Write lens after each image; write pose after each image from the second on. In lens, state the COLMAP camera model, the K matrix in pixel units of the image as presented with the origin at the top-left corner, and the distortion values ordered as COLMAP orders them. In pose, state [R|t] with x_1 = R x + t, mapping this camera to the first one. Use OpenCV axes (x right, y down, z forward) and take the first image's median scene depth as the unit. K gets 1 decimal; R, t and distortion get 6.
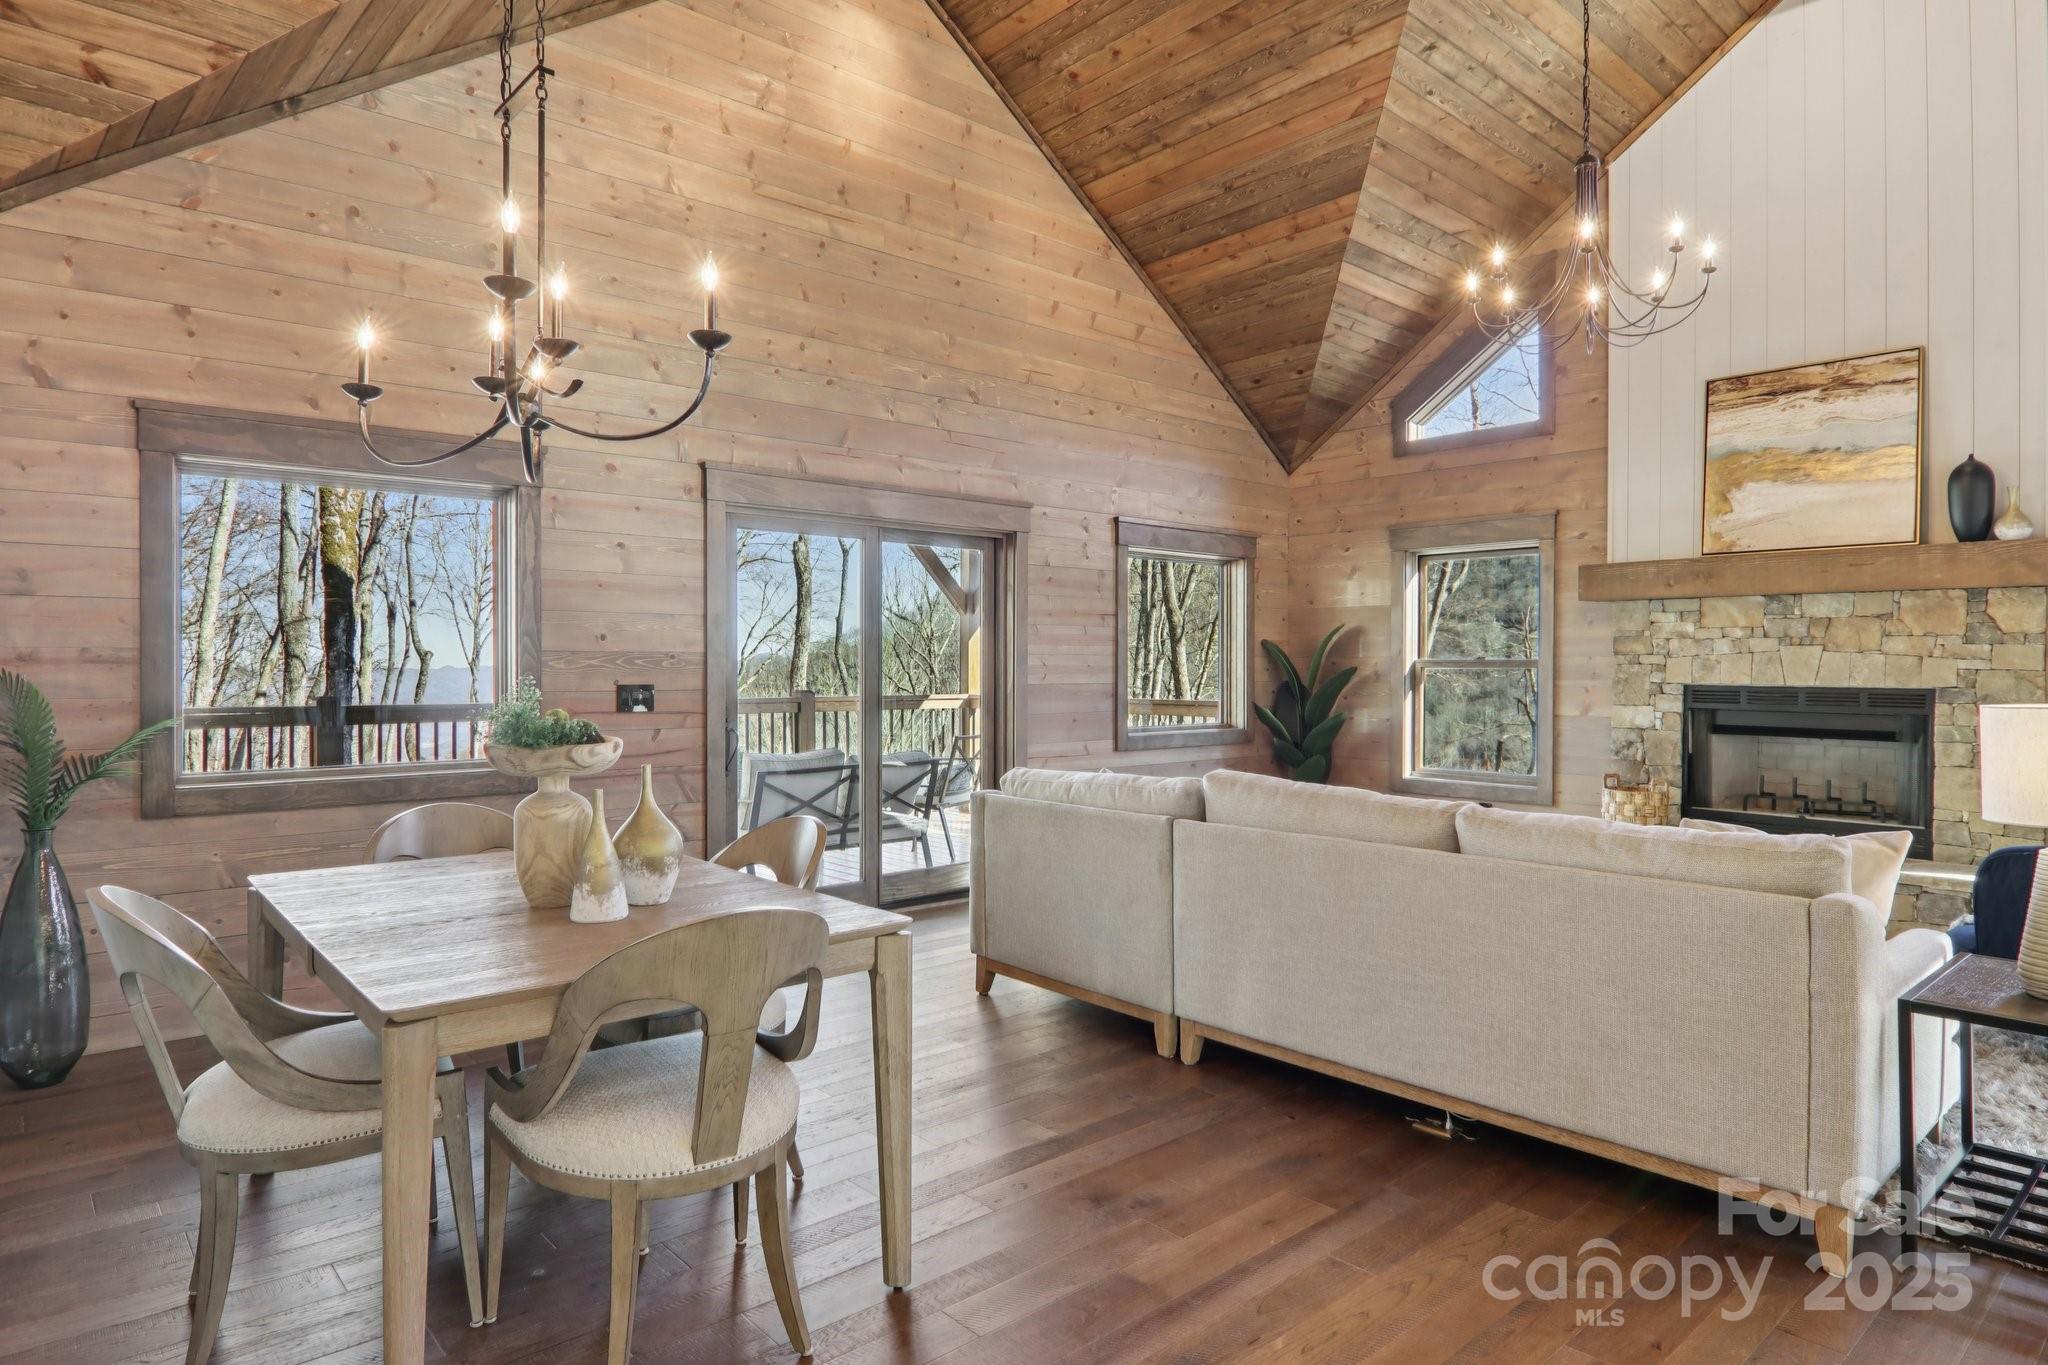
lens RADIAL K [[1172.0, 0, 1013.7], [0, 1172.0, 672.4], [0, 0, 1]] dist [0.007152, -0.021460]
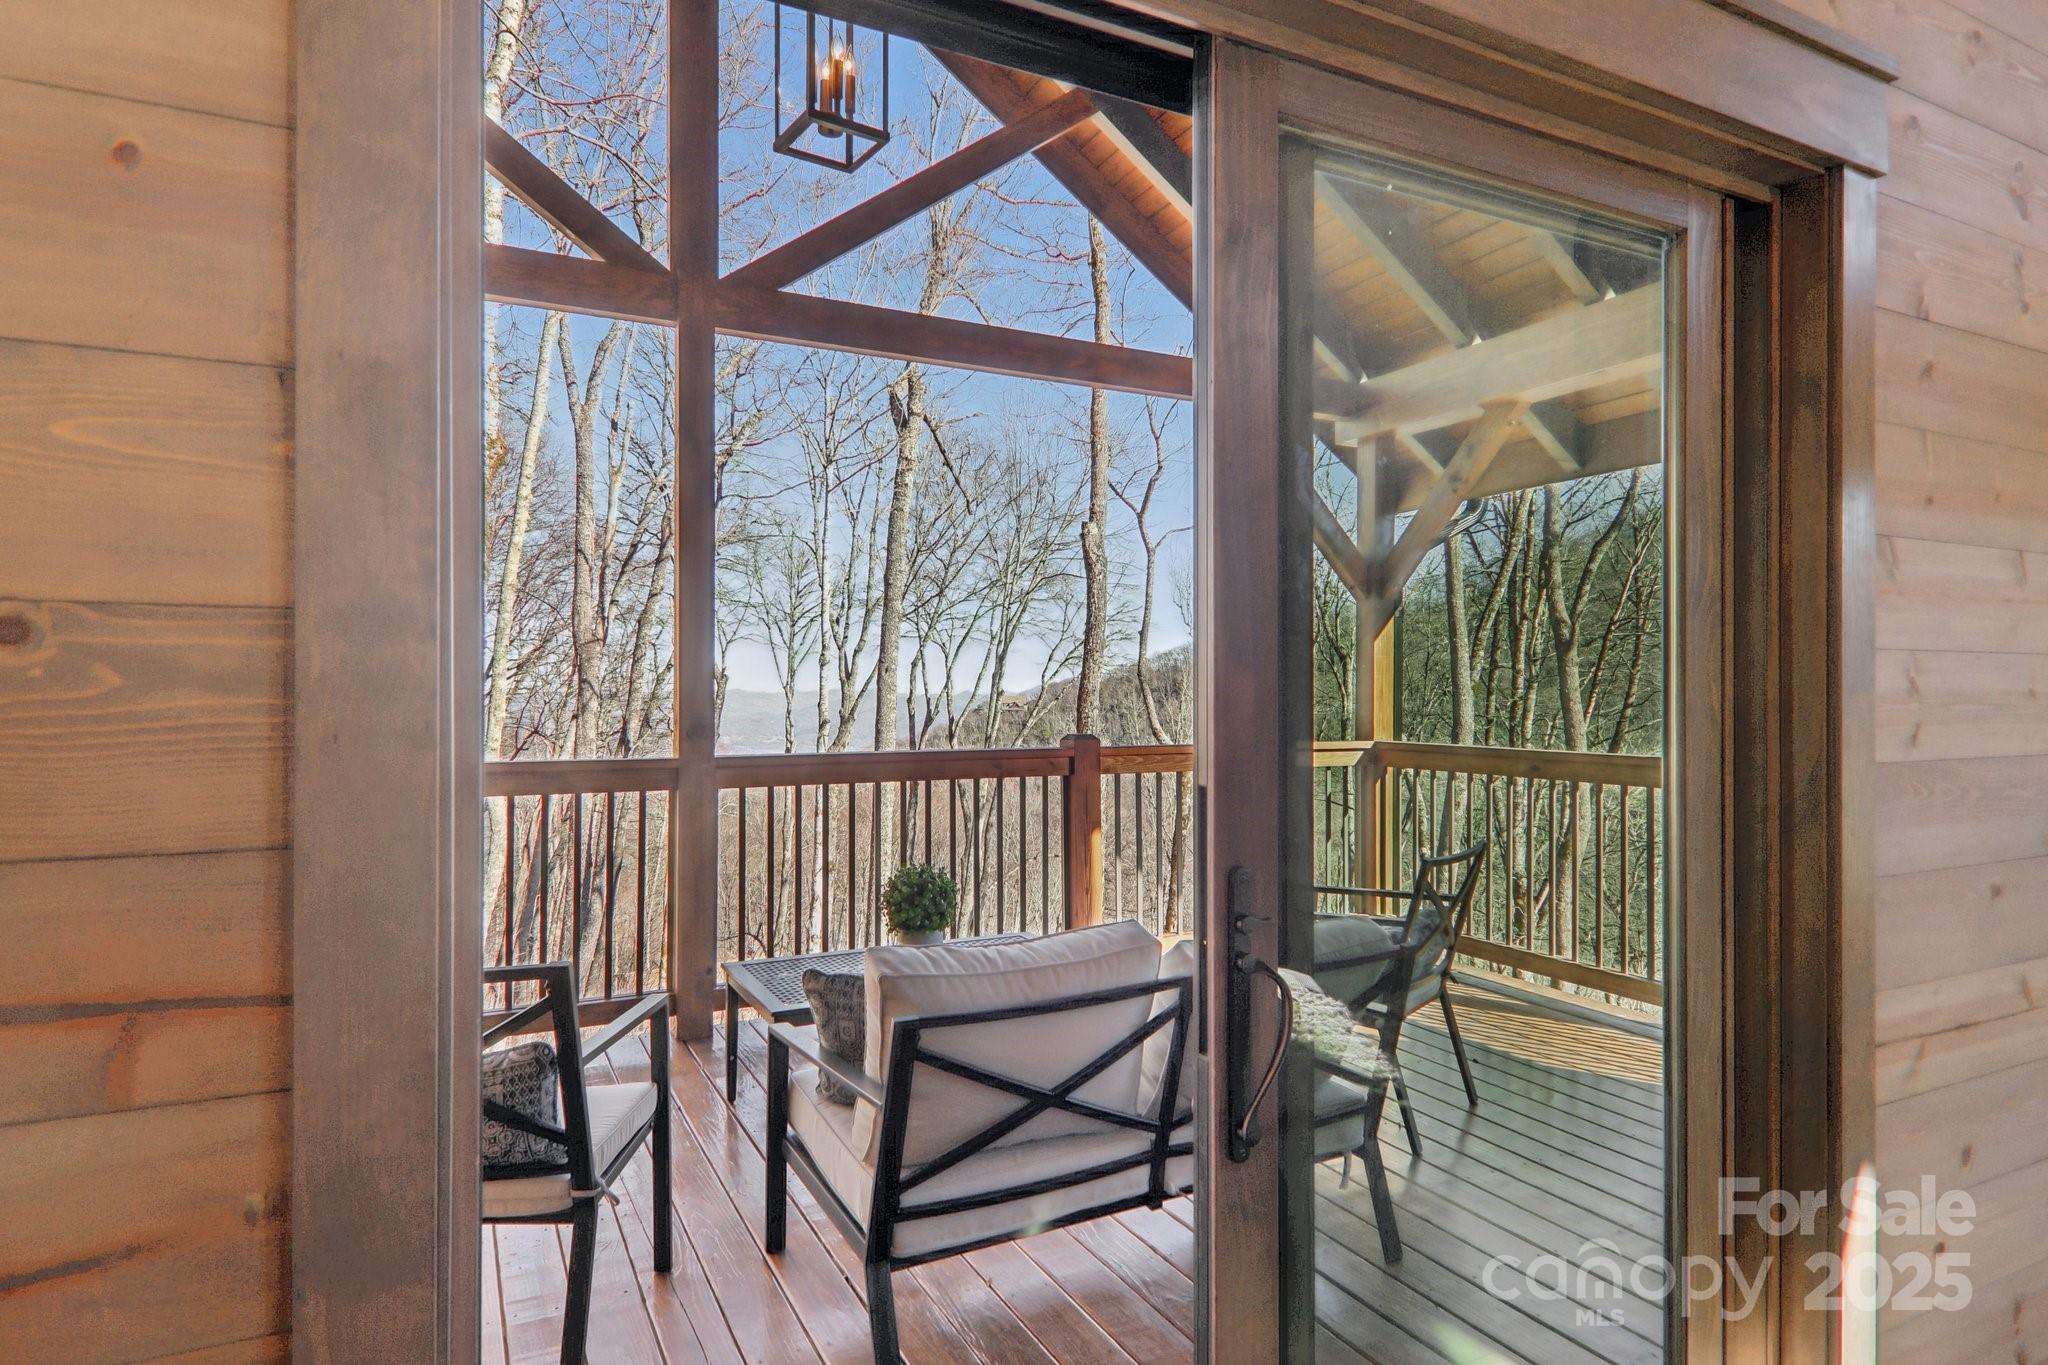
lens RADIAL K [[1144.0, 0, 1024.1], [0, 1144.0, 687.8], [0, 0, 1]] dist [0.021792, -0.019870]
pose [[0.968634, 0.000256, -0.248492, -0.112109], [-0.002125, 0.999971, -0.007251, -0.004725], [0.248483, 0.007551, 0.968607, 0.747494]]
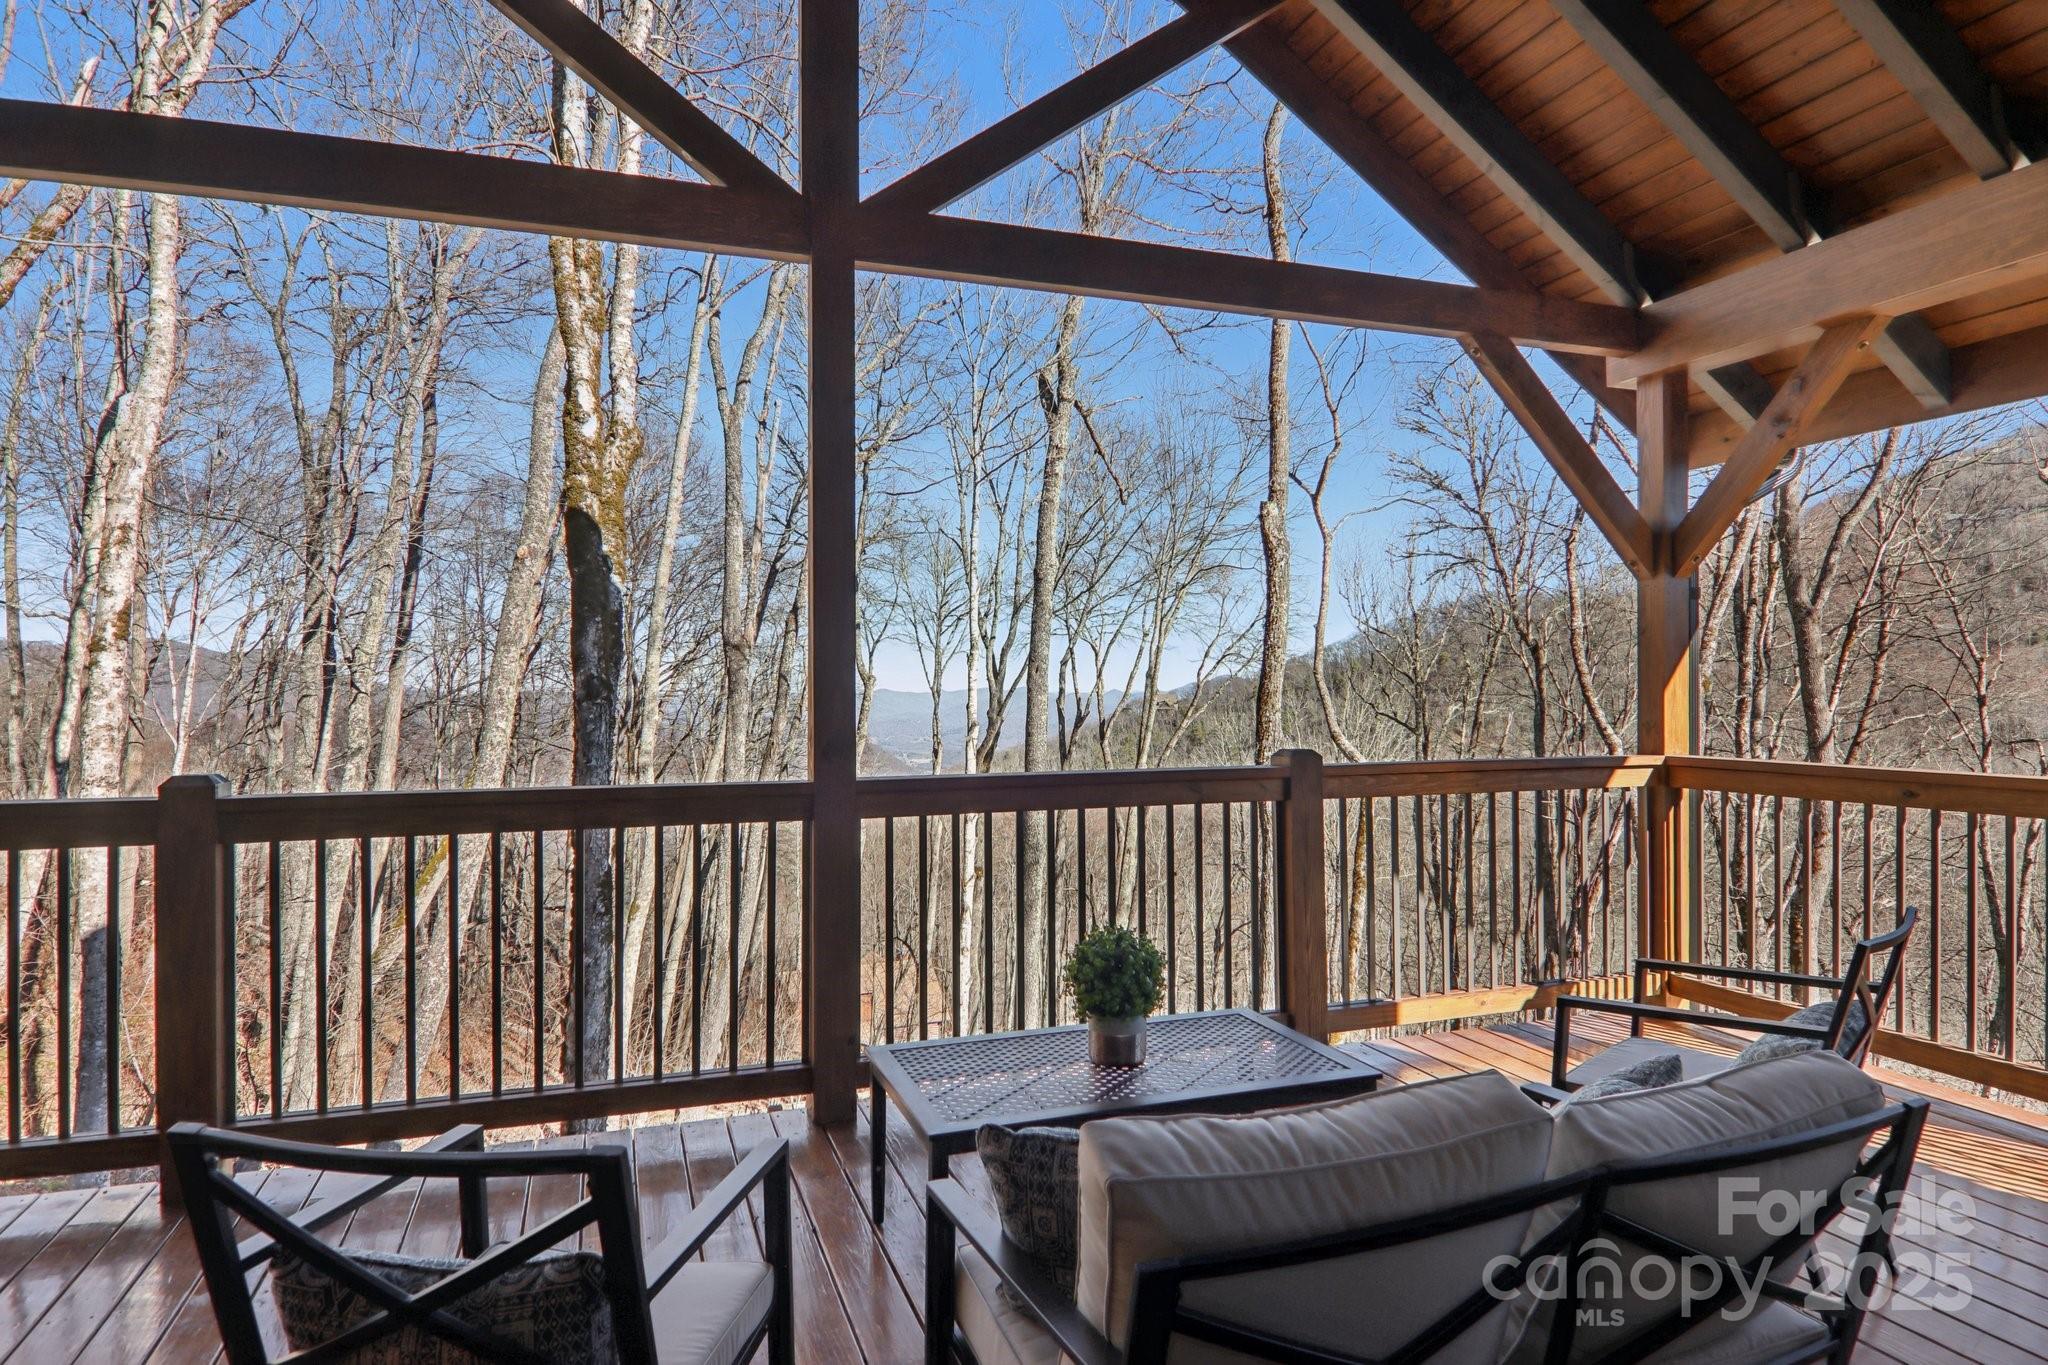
lens RADIAL K [[1172.0, 0, 1013.7], [0, 1172.0, 672.4], [0, 0, 1]] dist [0.007152, -0.021460]
pose [[0.926078, -0.010797, -0.377177, -0.175679], [0.003778, 0.999806, -0.019345, -0.009822], [0.377313, 0.016490, 0.925939, 0.867427]]
